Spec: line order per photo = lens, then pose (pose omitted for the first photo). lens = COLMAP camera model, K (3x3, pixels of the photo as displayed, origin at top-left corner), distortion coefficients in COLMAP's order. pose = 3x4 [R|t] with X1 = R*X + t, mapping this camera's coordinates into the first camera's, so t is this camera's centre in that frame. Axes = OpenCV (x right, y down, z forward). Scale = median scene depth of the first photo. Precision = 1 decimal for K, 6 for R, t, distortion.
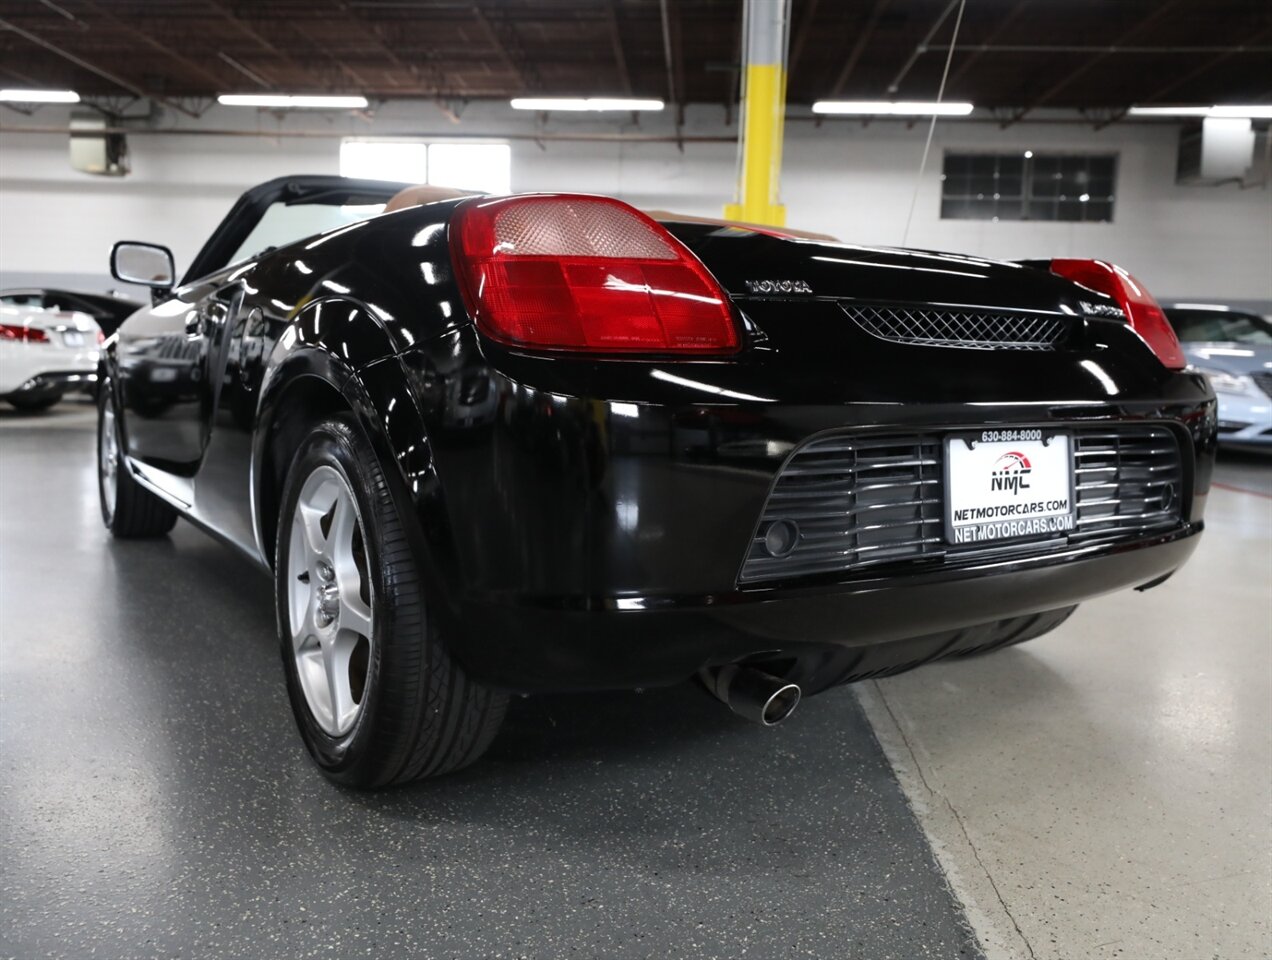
lens RADIAL K [[1026.8, 0, 636.0], [0, 1026.8, 480.0], [0, 0, 1]] dist [0.000464, -0.000961]
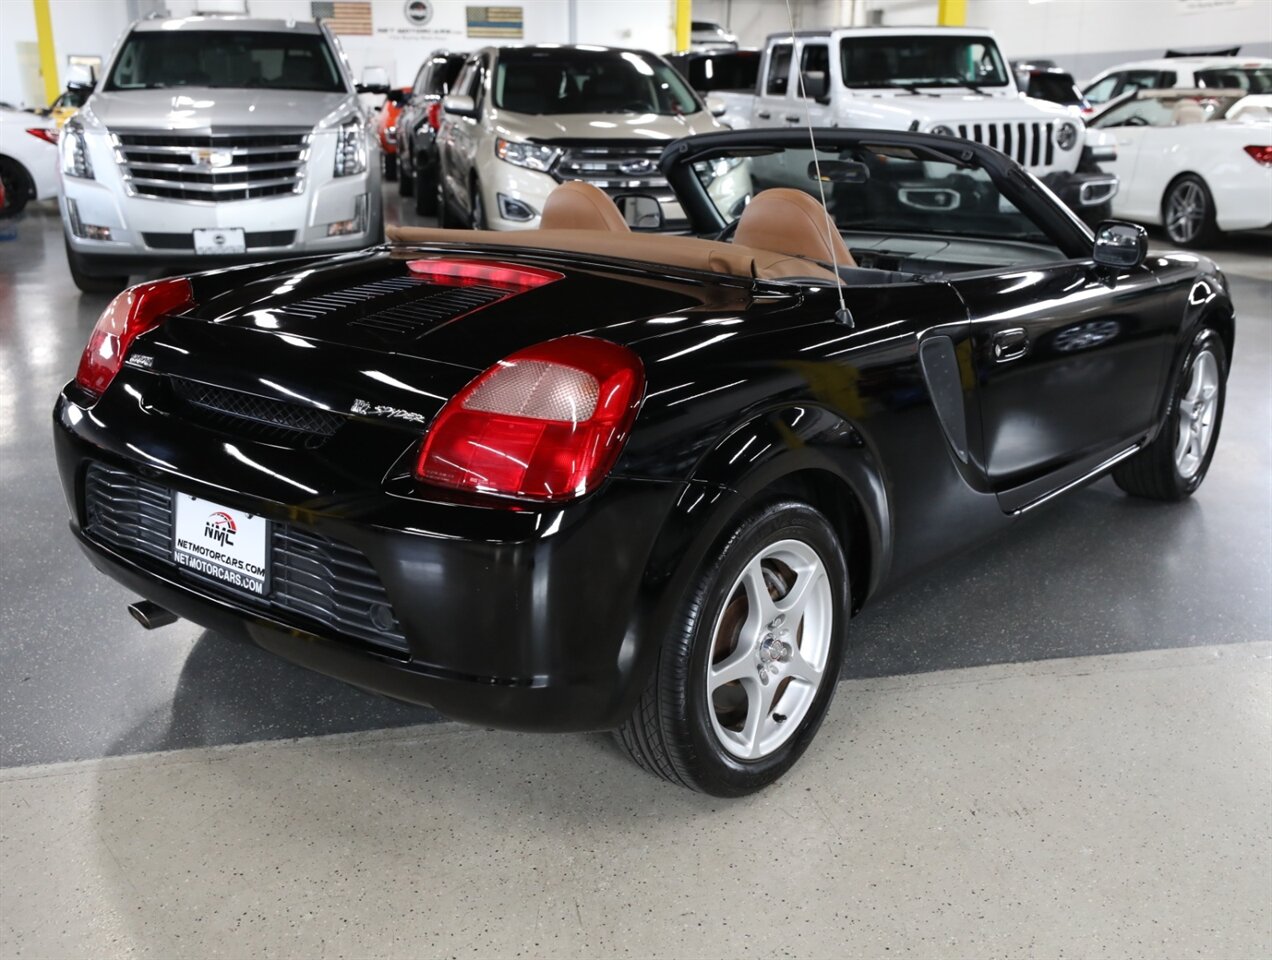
lens RADIAL K [[1341.1, 0, 636.0], [0, 1341.1, 480.0], [0, 0, 1]] dist [0.052206, -0.010486]
pose [[0.256342, 0.248621, -0.934065, 2.008453], [-0.099433, 0.968010, 0.230368, -0.491413], [0.961458, 0.033824, 0.272862, 1.030221]]
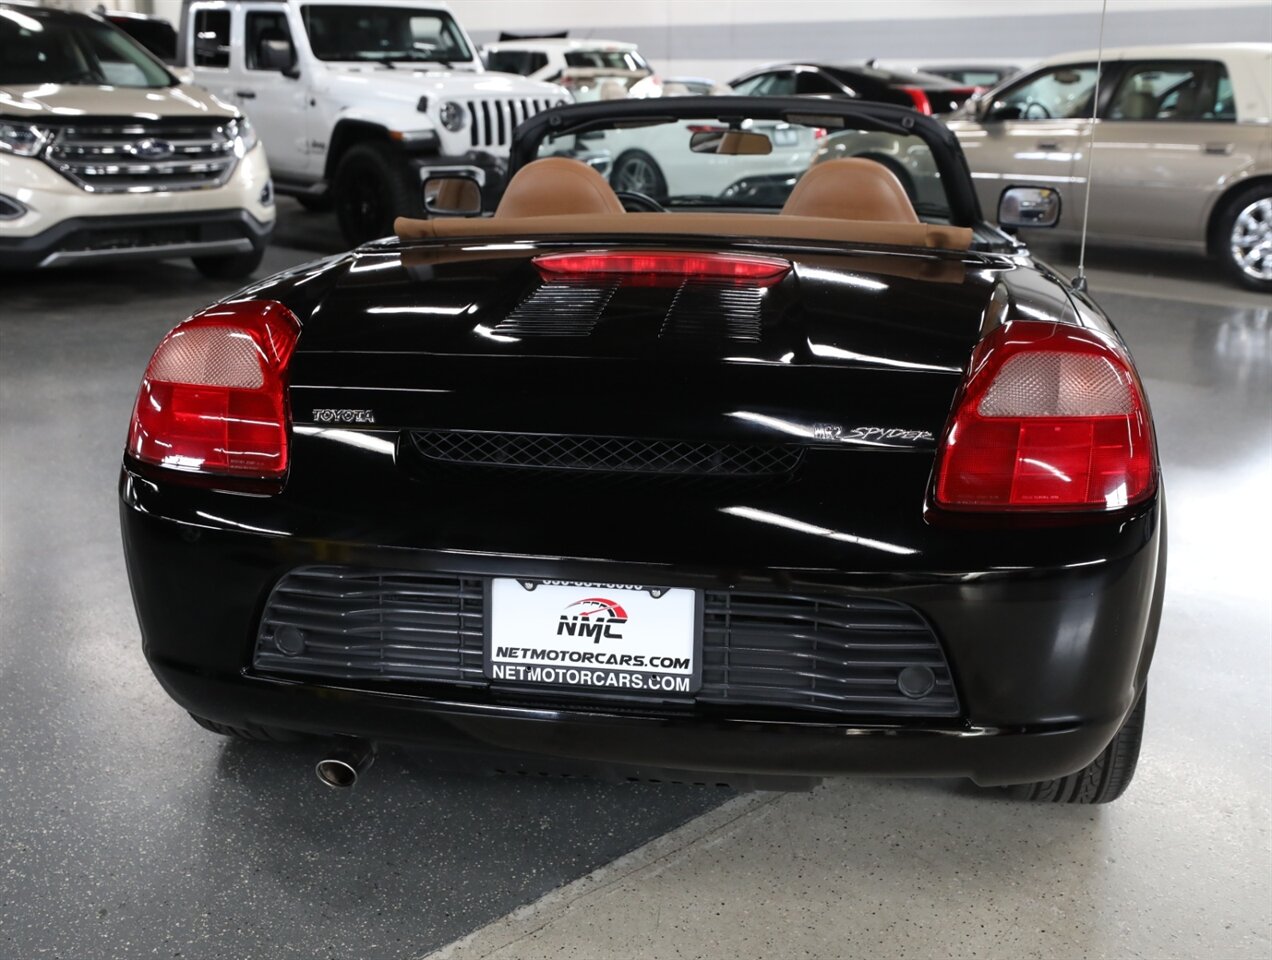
lens RADIAL K [[1403.6, 0, 636.0], [0, 1403.6, 480.0], [0, 0, 1]] dist [0.040230, 0.048293]
pose [[0.725490, 0.175893, -0.665377, 1.226924], [-0.067143, 0.980267, 0.185927, -0.374998], [0.684950, -0.090213, 0.722983, 0.100751]]
